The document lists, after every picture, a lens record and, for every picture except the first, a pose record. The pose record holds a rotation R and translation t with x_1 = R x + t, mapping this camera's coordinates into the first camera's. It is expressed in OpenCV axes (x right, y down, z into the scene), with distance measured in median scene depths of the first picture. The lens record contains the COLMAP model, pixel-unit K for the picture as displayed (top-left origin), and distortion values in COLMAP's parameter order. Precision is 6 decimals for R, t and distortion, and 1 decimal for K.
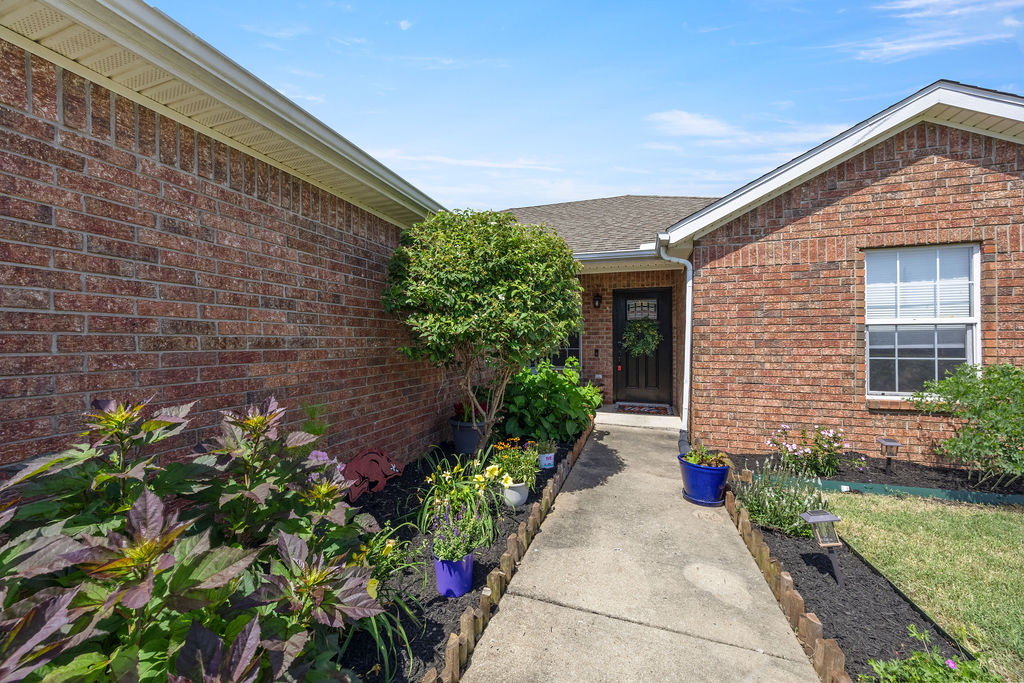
lens RADIAL K [[389.2, 0, 507.0], [0, 389.2, 337.1], [0, 0, 1]] dist [-0.002427, -0.000840]
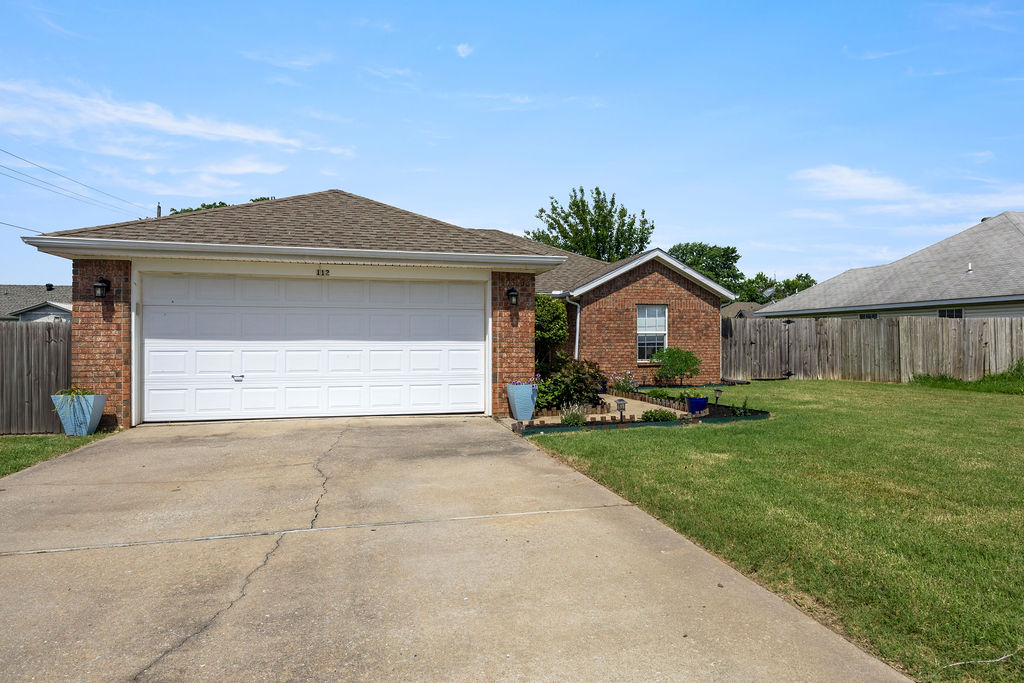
lens RADIAL K [[576.8, 0, 512.8], [0, 576.8, 336.3], [0, 0, 1]] dist [0.001229, -0.001646]
pose [[0.836743, 0.004027, 0.547581, -1.958796], [-0.005145, 0.999987, 0.000507, -0.012841], [-0.547572, -0.003242, 0.836752, -1.841335]]
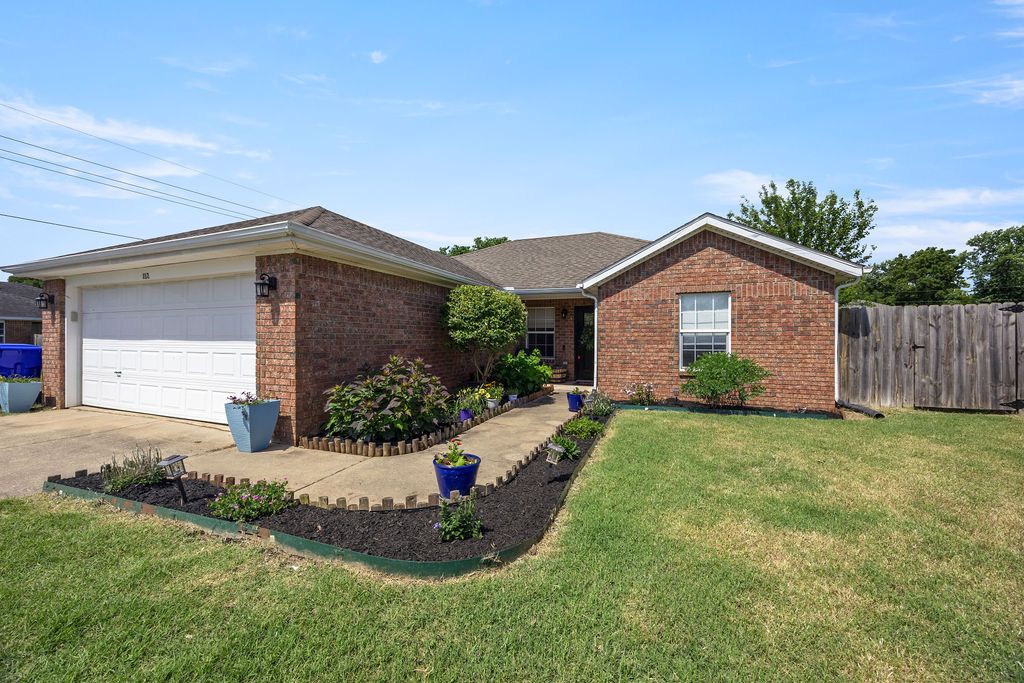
lens RADIAL K [[389.2, 0, 507.1], [0, 389.2, 338.9], [0, 0, 1]] dist [-0.002427, -0.000840]
pose [[0.998429, 0.001964, -0.055991, 0.179572], [-0.001246, 0.999917, 0.012847, -0.025581], [0.056012, -0.012757, 0.998349, -1.034670]]
